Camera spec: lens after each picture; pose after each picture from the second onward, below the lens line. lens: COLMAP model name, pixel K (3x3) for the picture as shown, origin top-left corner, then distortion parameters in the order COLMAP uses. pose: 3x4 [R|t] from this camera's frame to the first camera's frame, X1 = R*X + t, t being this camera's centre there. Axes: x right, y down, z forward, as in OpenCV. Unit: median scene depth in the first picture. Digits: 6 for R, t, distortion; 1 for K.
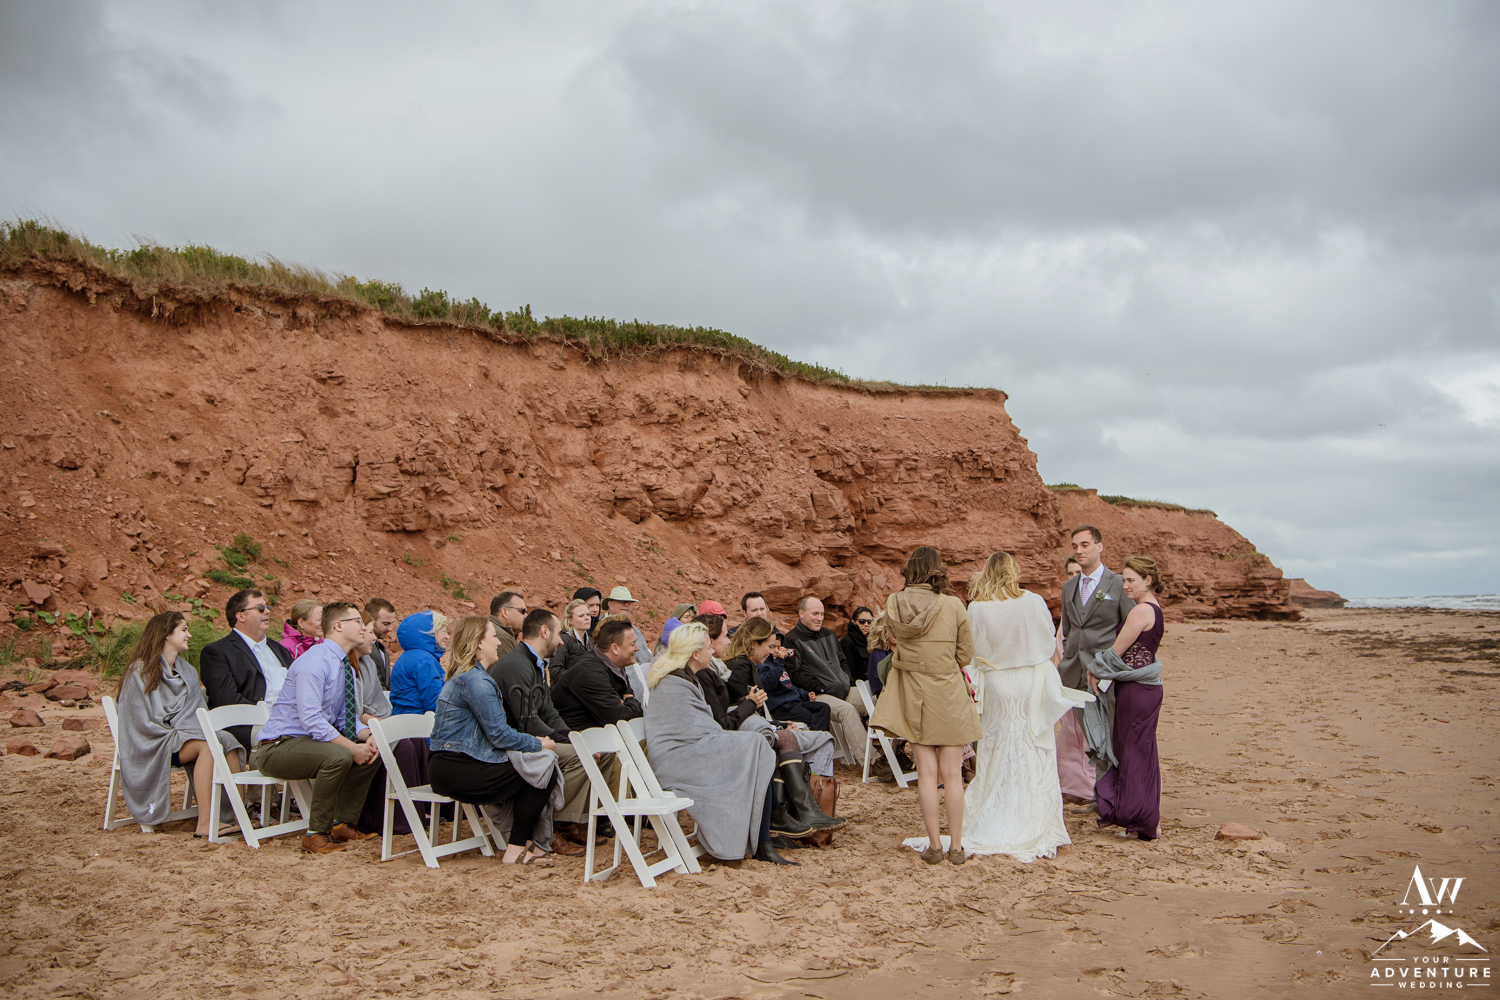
lens RADIAL K [[1745.6, 0, 759.6], [0, 1745.6, 452.2], [0, 0, 1]] dist [0.281869, 0.000000]
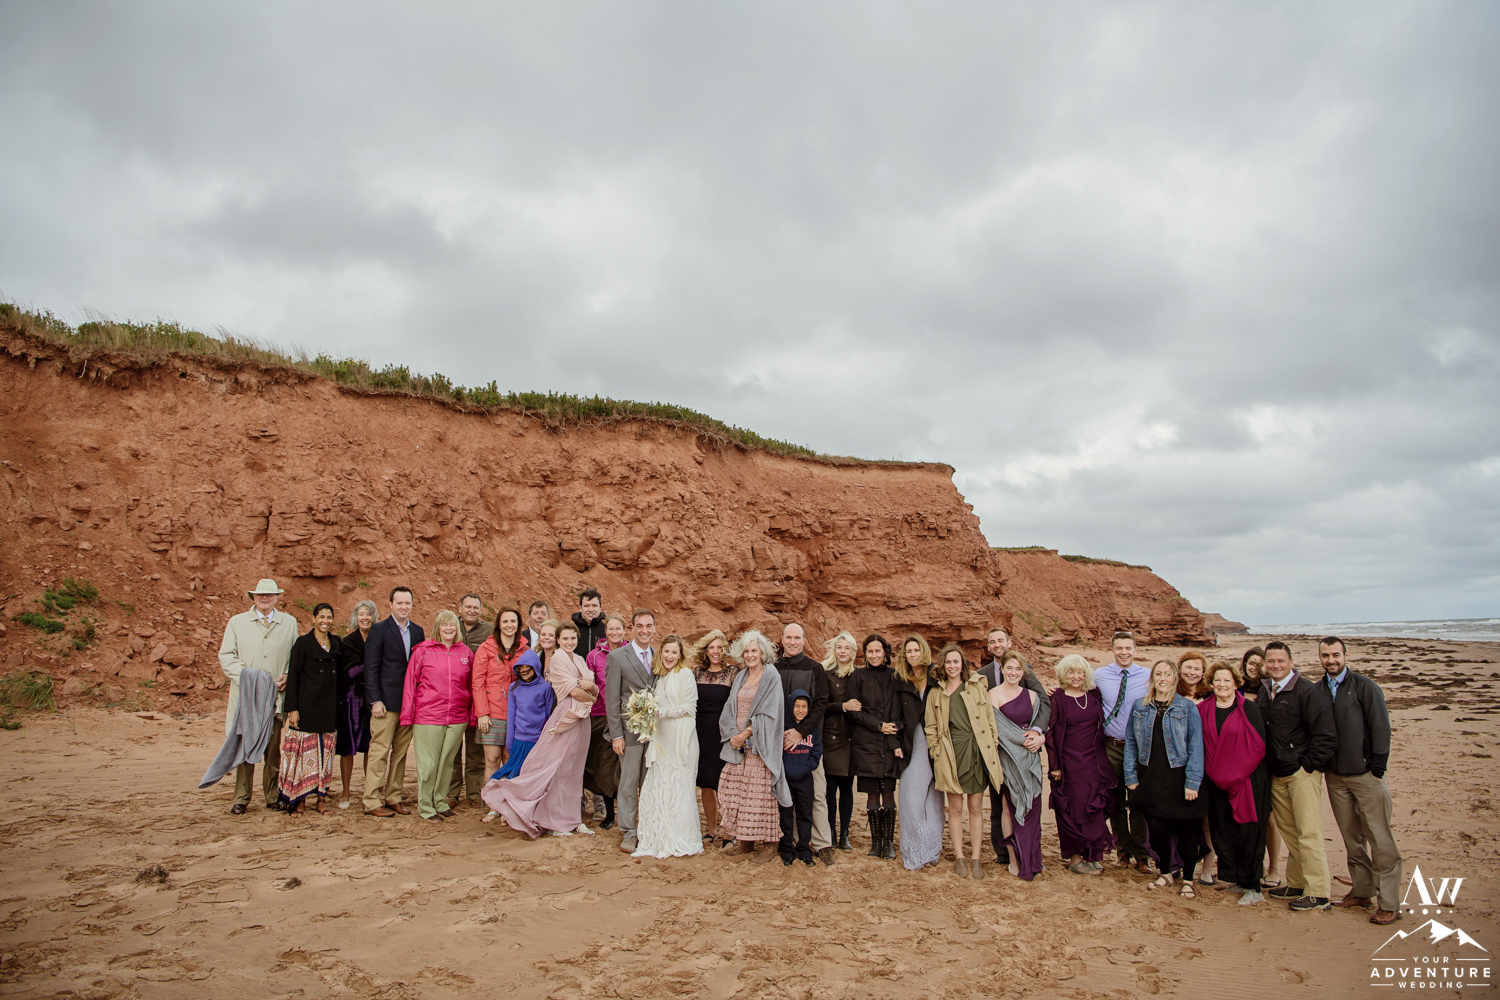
lens RADIAL K [[1046.5, 0, 749.1], [0, 1046.5, 484.8], [0, 0, 1]] dist [0.009790, -0.003912]
pose [[0.991403, -0.003846, -0.130790, 0.124314], [-0.001952, 0.999022, -0.044173, 0.014308], [0.130832, 0.044049, 0.990425, 0.347366]]
